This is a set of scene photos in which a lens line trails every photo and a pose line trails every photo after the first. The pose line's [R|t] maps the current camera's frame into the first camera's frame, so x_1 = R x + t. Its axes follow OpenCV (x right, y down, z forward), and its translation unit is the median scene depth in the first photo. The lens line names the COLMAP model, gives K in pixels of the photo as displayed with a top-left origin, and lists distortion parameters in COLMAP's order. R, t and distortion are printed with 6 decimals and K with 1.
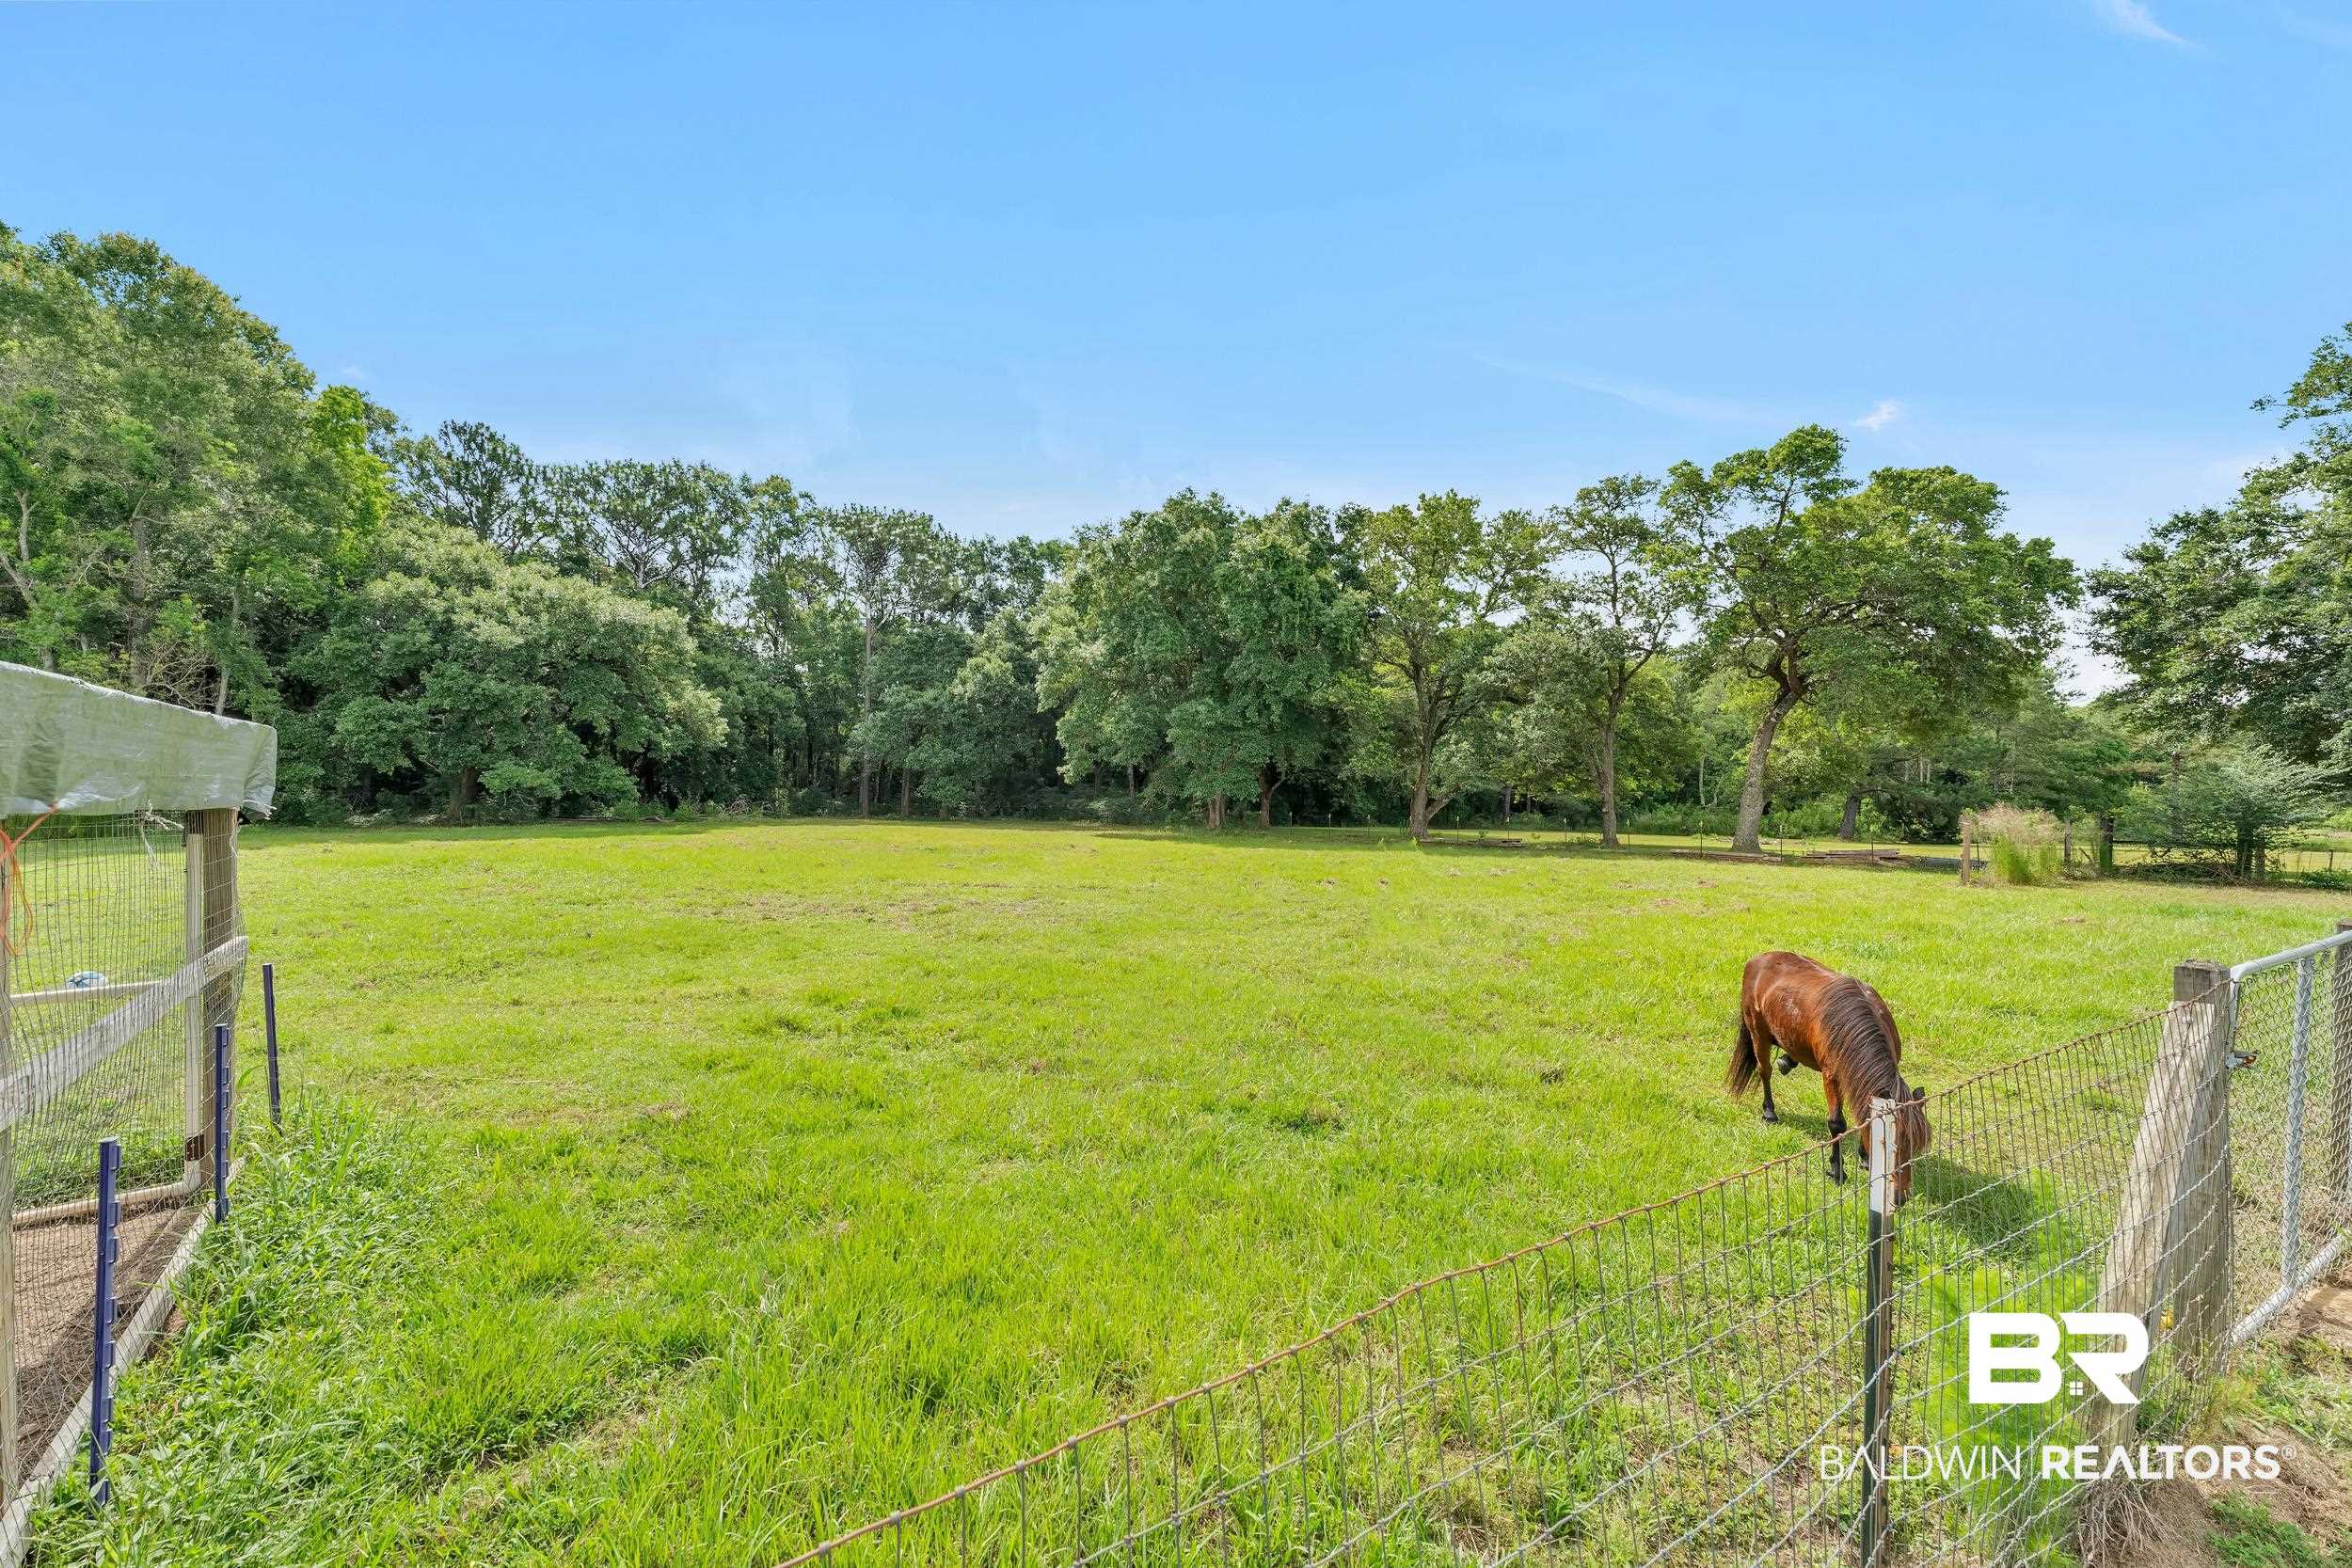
lens RADIAL K [[951.0, 0, 1185.6], [0, 951.0, 781.9], [0, 0, 1]] dist [0.001095, -0.000742]
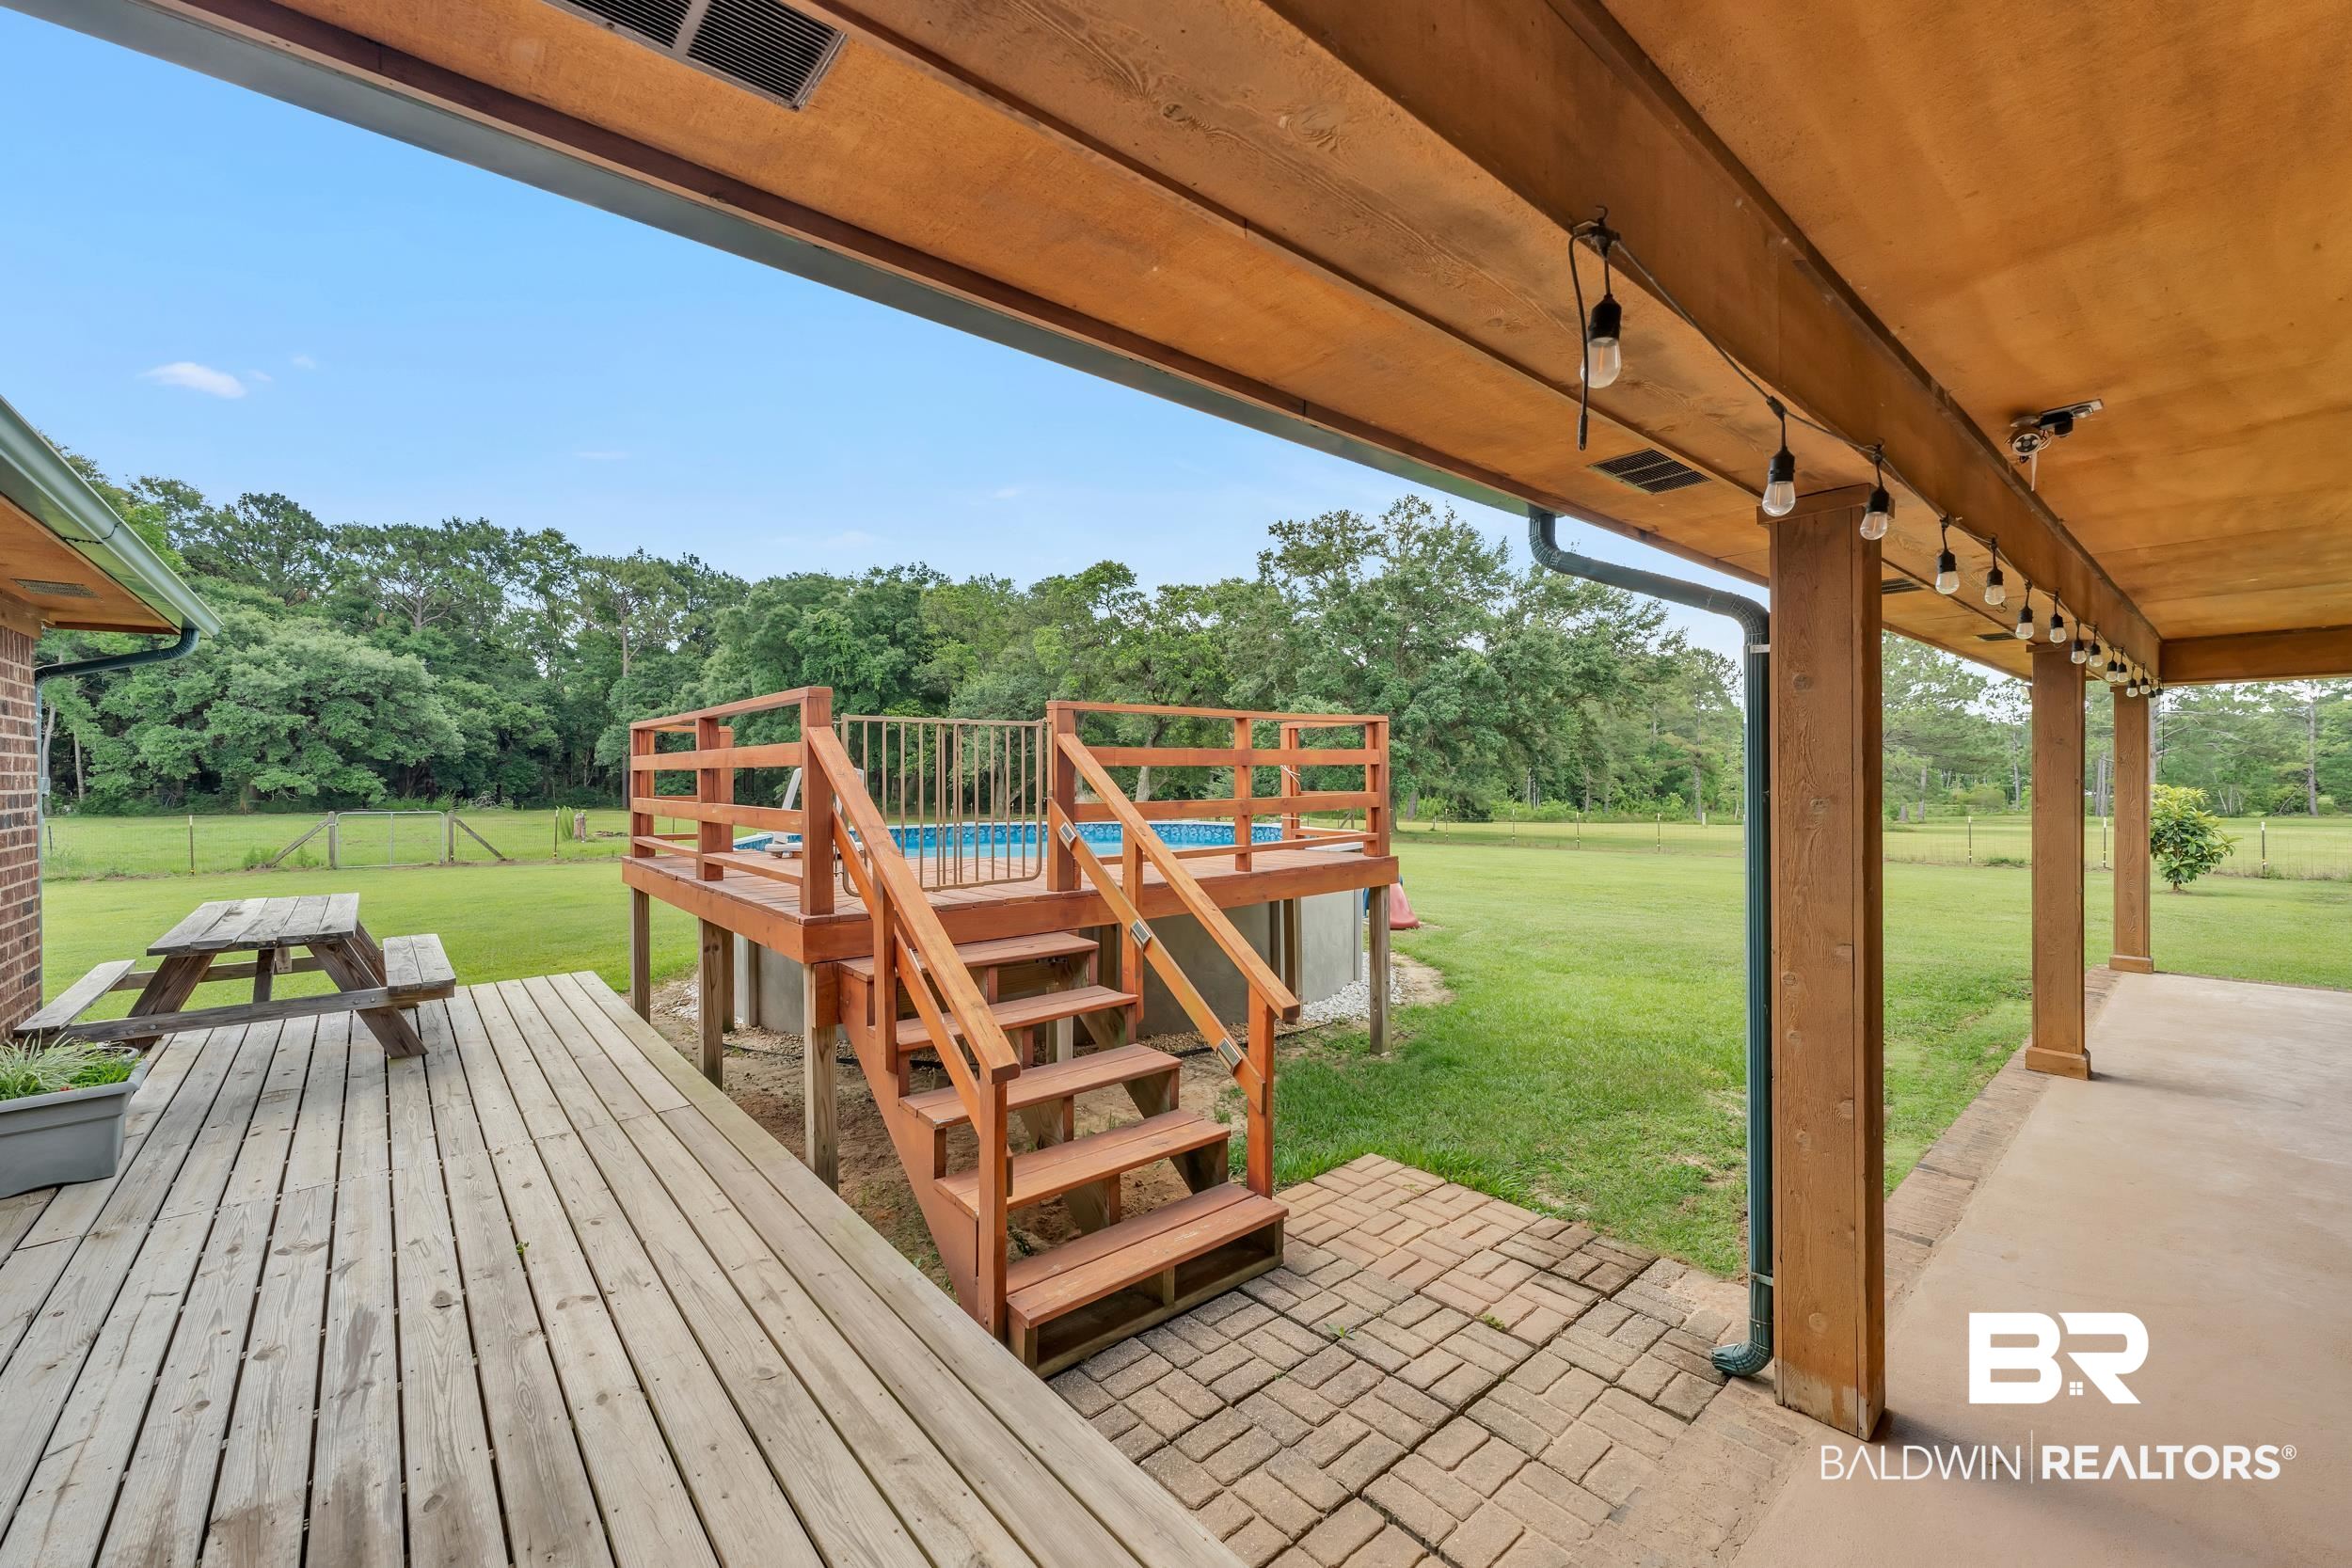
lens RADIAL K [[951.0, 0, 1177.7], [0, 951.0, 782.7], [0, 0, 1]] dist [0.001095, -0.000742]
pose [[0.996707, -0.007416, 0.080749, 0.507434], [0.006867, 0.999951, 0.007074, -0.001951], [-0.080797, -0.006497, 0.996709, -0.516964]]
